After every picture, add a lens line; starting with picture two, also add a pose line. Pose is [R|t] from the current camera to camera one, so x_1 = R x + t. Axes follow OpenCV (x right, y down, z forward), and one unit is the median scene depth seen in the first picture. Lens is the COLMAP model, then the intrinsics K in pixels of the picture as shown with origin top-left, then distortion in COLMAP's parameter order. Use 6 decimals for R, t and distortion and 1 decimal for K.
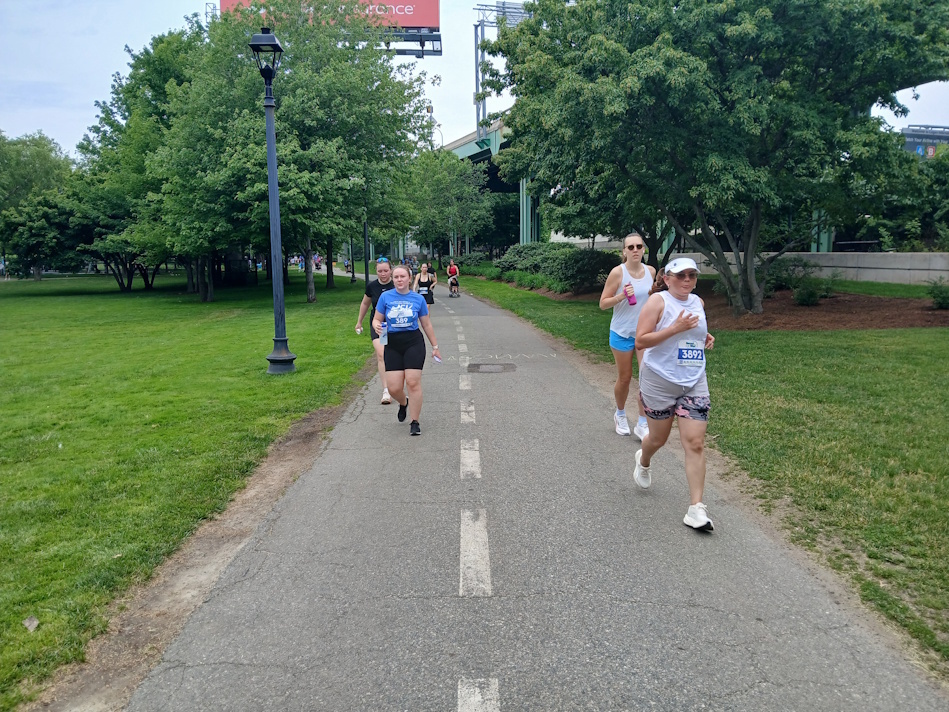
lens RADIAL K [[747.3, 0, 476.1], [0, 747.3, 362.7], [0, 0, 1]] dist [0.056256, -0.130864]
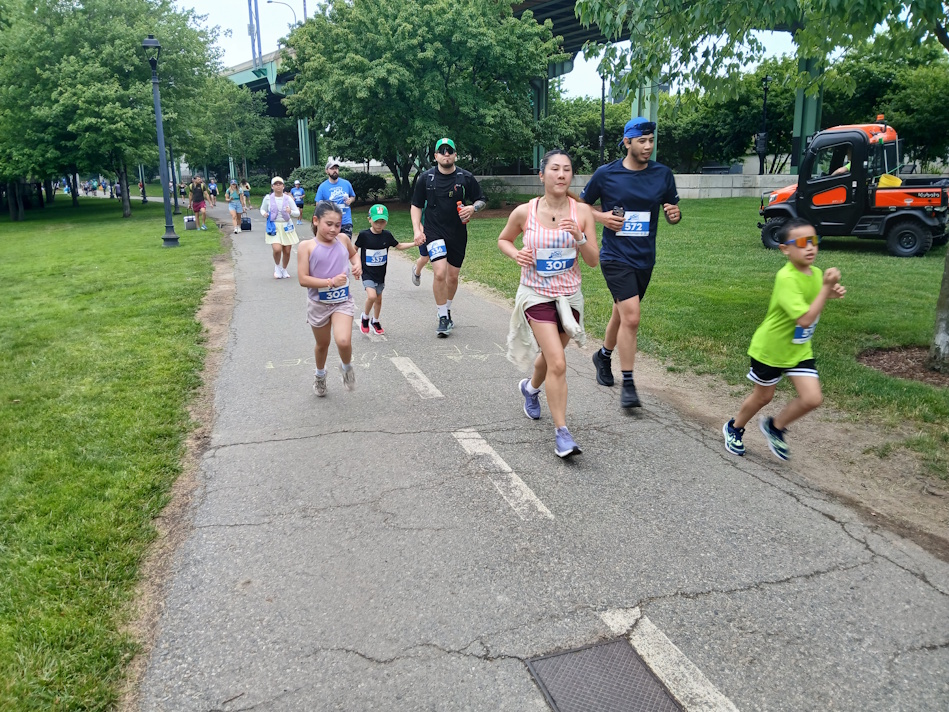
lens RADIAL K [[747.3, 0, 476.1], [0, 747.3, 362.7], [0, 0, 1]] dist [0.056256, -0.130864]
pose [[0.959140, -0.067111, 0.274859, -0.042919], [0.040197, 0.993930, 0.102413, 0.060558], [-0.280063, -0.087179, 0.956015, -0.385857]]
